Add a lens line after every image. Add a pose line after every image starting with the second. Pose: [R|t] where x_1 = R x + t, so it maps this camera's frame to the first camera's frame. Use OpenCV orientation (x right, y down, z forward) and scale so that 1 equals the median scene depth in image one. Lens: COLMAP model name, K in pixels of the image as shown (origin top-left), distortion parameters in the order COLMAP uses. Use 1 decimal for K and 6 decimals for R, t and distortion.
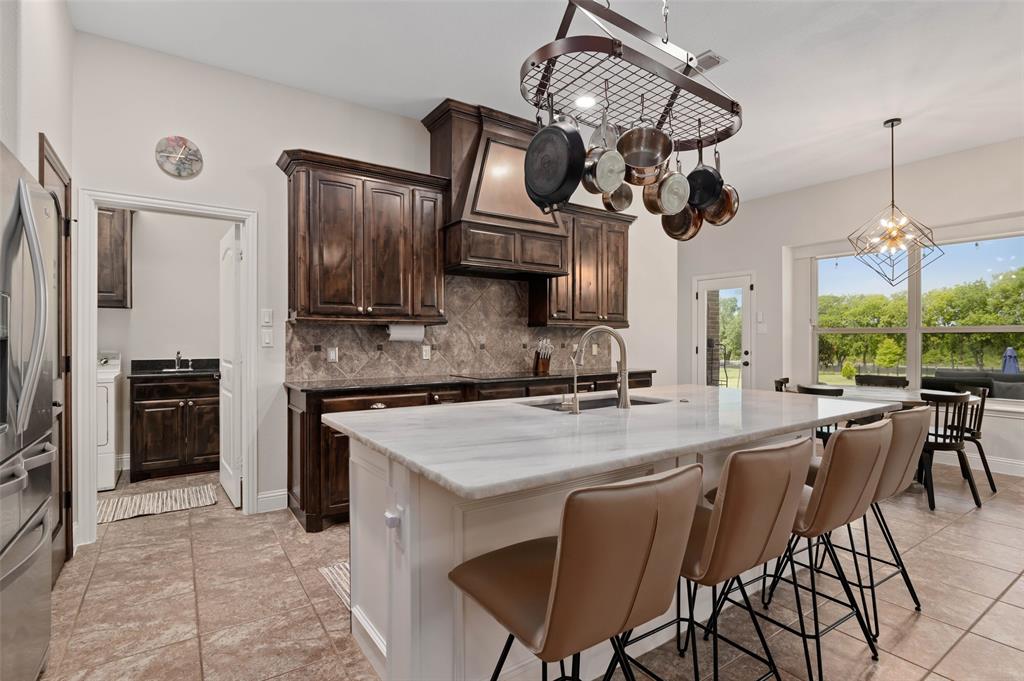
lens RADIAL K [[496.6, 0, 511.3], [0, 496.6, 341.4], [0, 0, 1]] dist [-0.005561, 0.000701]
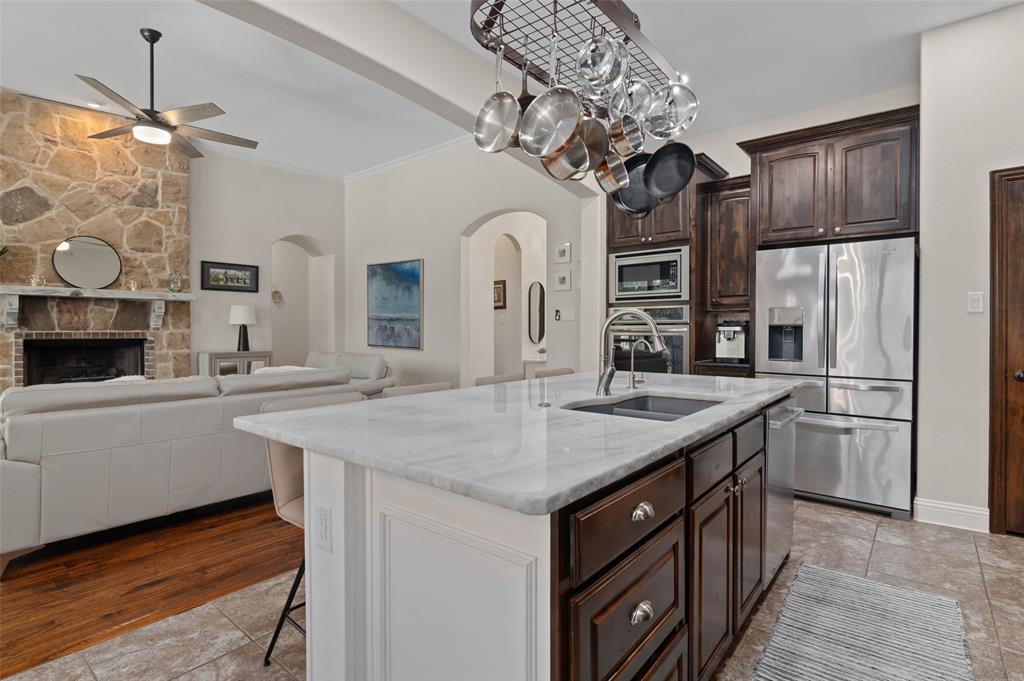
lens RADIAL K [[496.6, 0, 504.0], [0, 496.6, 334.8], [0, 0, 1]] dist [-0.005561, 0.000701]
pose [[-0.963174, 0.002662, -0.268864, 0.352055], [-0.002066, 0.999848, 0.017299, 0.000960], [0.268869, 0.017217, -0.963023, 0.985255]]
